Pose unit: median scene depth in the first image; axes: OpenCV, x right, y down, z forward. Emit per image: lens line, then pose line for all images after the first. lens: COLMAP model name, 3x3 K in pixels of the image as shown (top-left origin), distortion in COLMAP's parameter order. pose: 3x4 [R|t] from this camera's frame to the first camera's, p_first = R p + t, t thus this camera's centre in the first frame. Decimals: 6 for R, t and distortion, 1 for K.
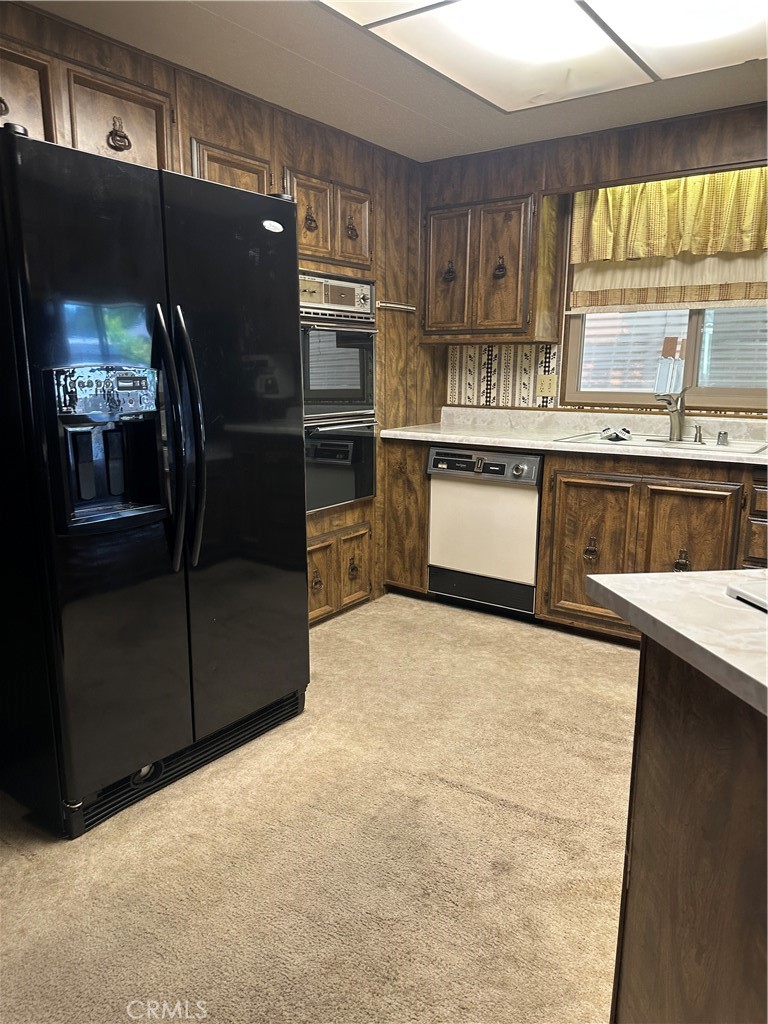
lens RADIAL K [[717.2, 0, 381.4], [0, 717.2, 505.7], [0, 0, 1]] dist [0.046332, -0.060567]
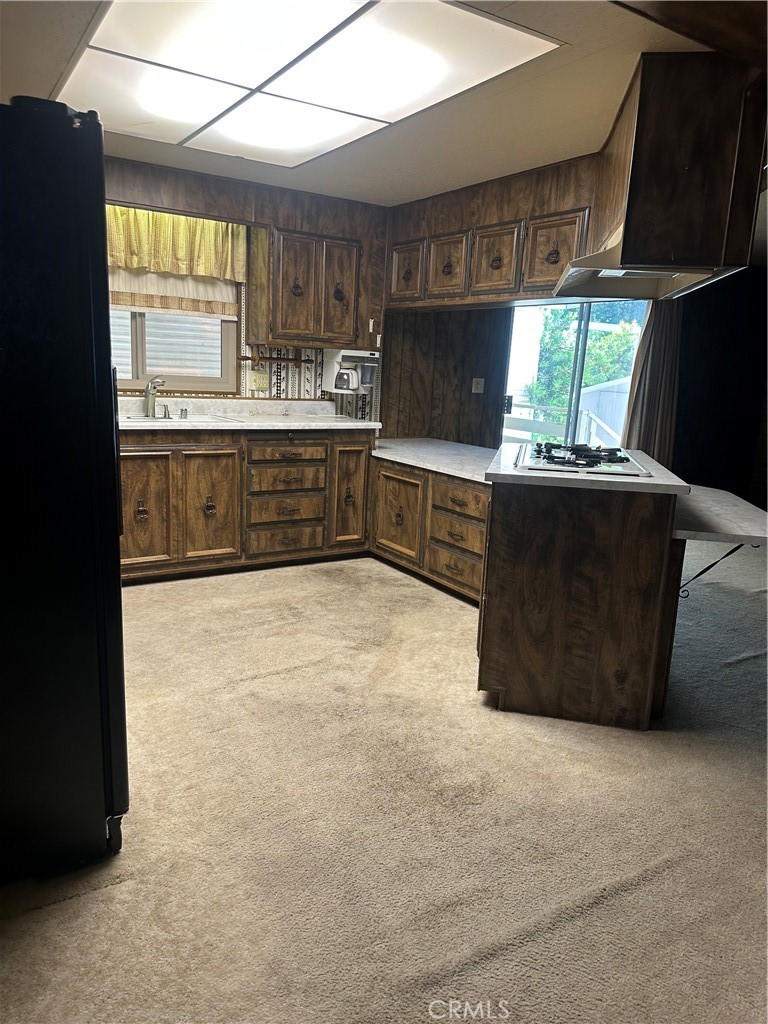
lens RADIAL K [[717.2, 0, 381.4], [0, 717.2, 505.7], [0, 0, 1]] dist [0.046332, -0.060567]
pose [[0.374325, -0.164145, 0.912654, -0.708017], [0.124887, 0.984165, 0.125785, -0.051173], [-0.918849, 0.066894, 0.388897, 0.165308]]
